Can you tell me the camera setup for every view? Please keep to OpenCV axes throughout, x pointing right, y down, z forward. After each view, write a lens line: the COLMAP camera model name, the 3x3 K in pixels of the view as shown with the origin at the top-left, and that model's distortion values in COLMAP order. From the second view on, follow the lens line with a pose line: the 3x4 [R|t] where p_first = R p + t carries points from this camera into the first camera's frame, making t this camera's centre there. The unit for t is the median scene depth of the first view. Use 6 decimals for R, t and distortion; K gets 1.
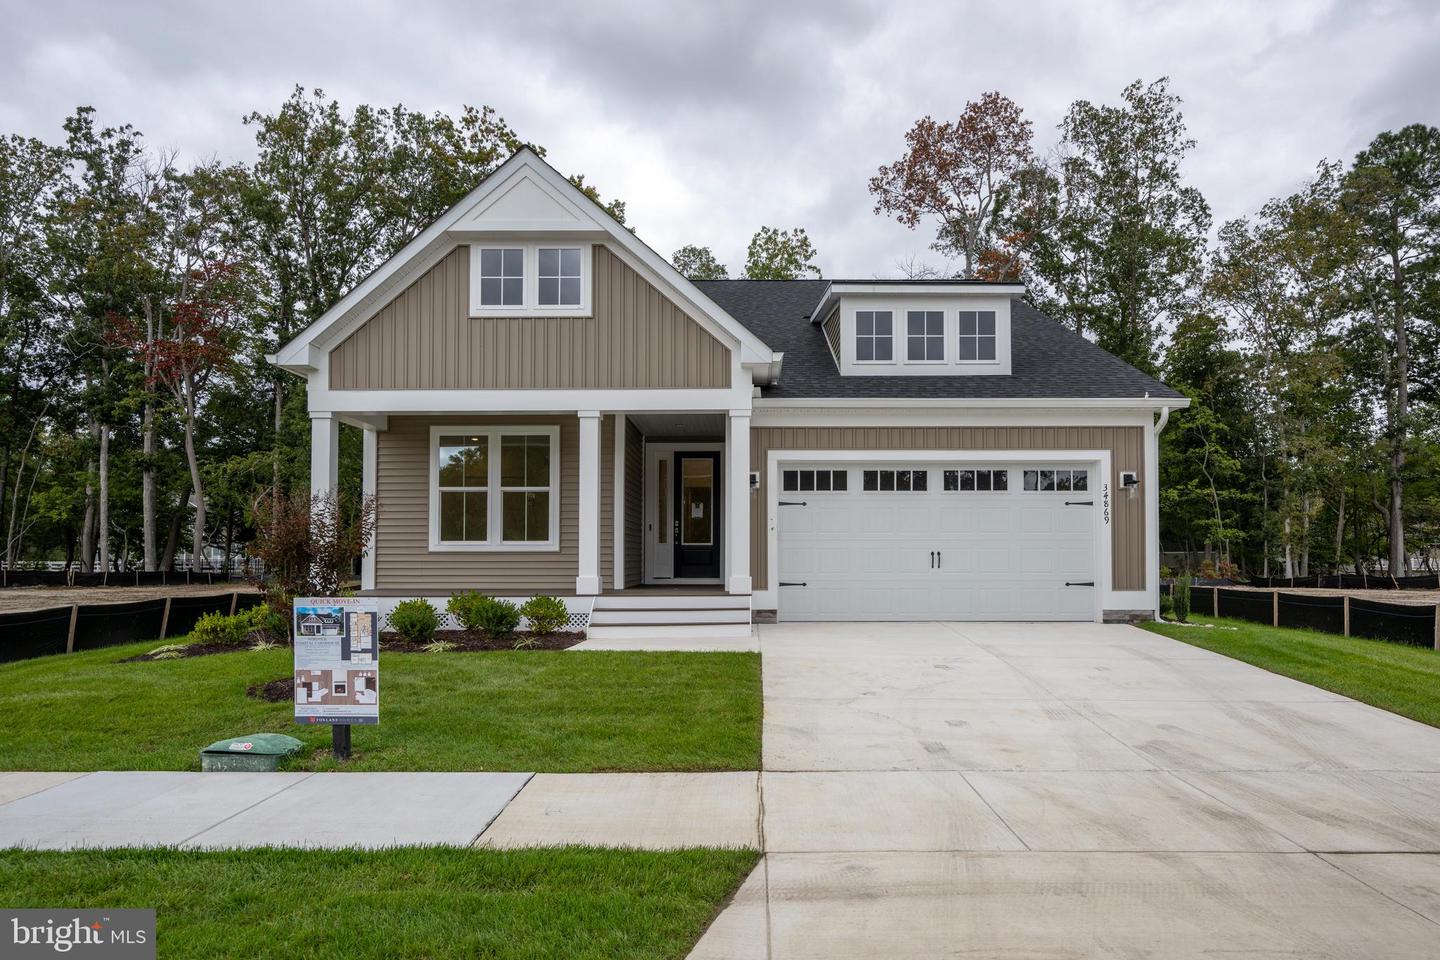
lens RADIAL K [[857.5, 0, 722.6], [0, 857.5, 552.7], [0, 0, 1]] dist [-0.003932, 0.001053]
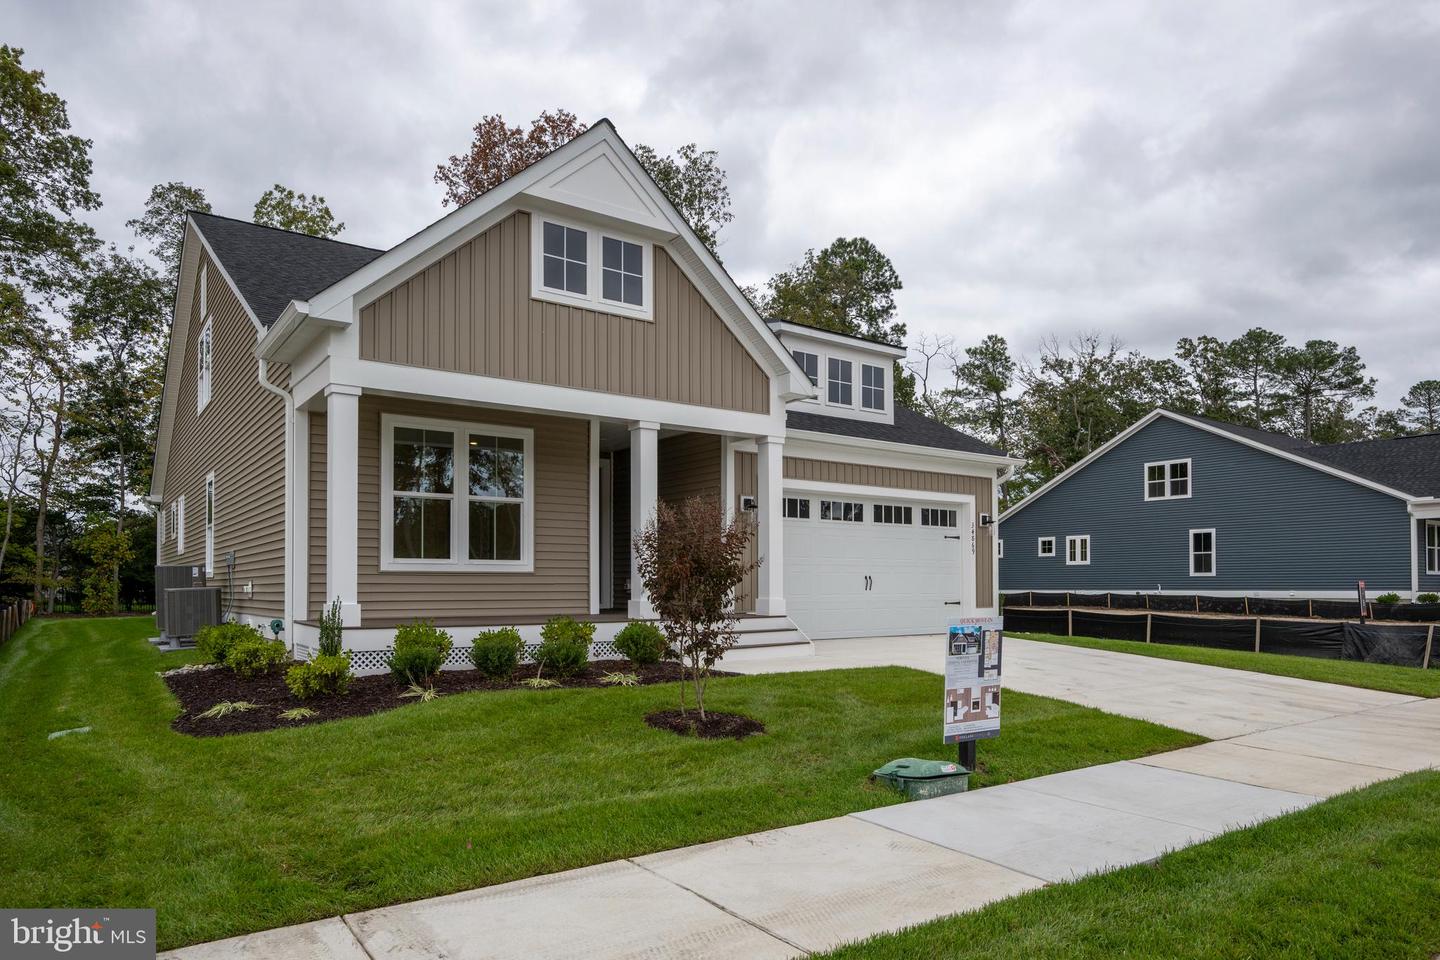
lens RADIAL K [[917.0, 0, 719.4], [0, 917.0, 584.8], [0, 0, 1]] dist [-0.003602, -0.000555]
pose [[0.809364, 0.001399, 0.587306, -0.678139], [-0.006088, 0.999963, 0.006008, 0.004752], [-0.587276, -0.008438, 0.809343, 0.147206]]
